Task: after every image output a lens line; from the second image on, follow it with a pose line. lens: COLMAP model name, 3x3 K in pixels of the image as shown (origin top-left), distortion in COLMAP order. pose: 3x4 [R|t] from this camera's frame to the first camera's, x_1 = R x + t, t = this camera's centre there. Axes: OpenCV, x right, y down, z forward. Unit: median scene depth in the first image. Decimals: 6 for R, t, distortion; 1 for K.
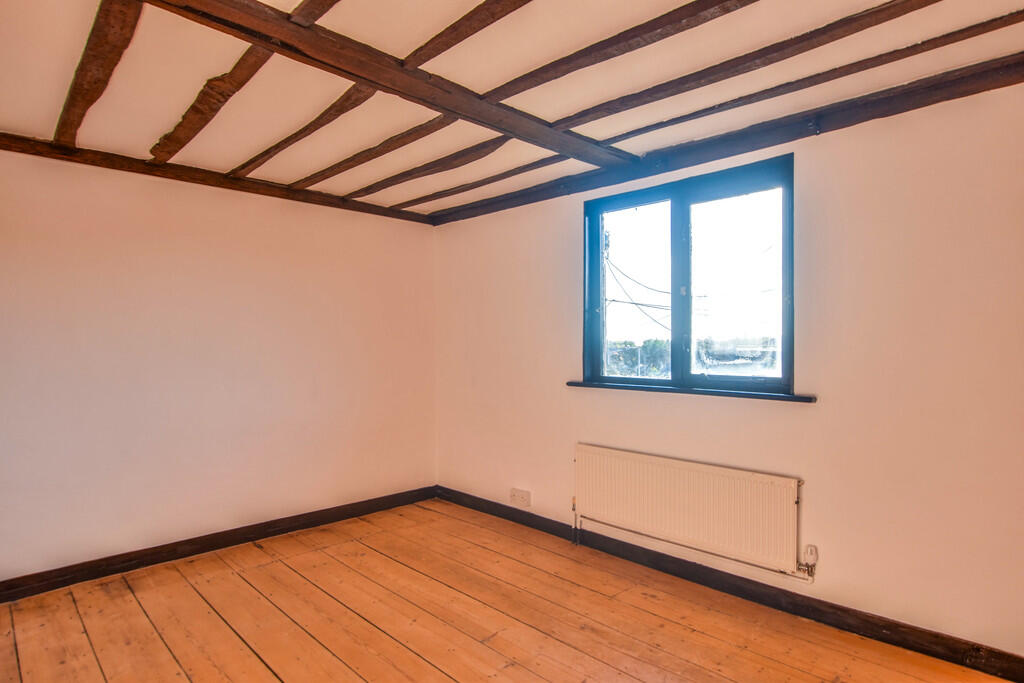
lens RADIAL K [[561.0, 0, 510.2], [0, 561.0, 344.3], [0, 0, 1]] dist [-0.012441, 0.001053]
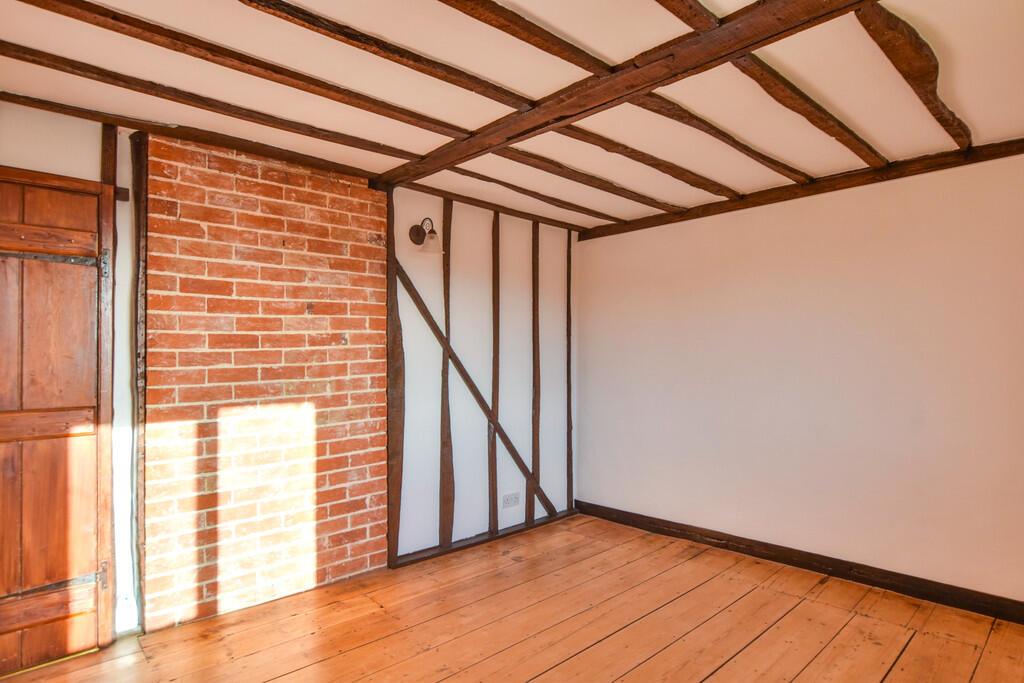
lens RADIAL K [[561.0, 0, 510.2], [0, 561.0, 344.3], [0, 0, 1]] dist [-0.012441, 0.001053]
pose [[-0.022045, -0.019520, -0.999566, 0.507411], [0.002458, 0.999805, -0.019579, -0.005740], [0.999754, -0.002889, -0.021993, 0.555289]]
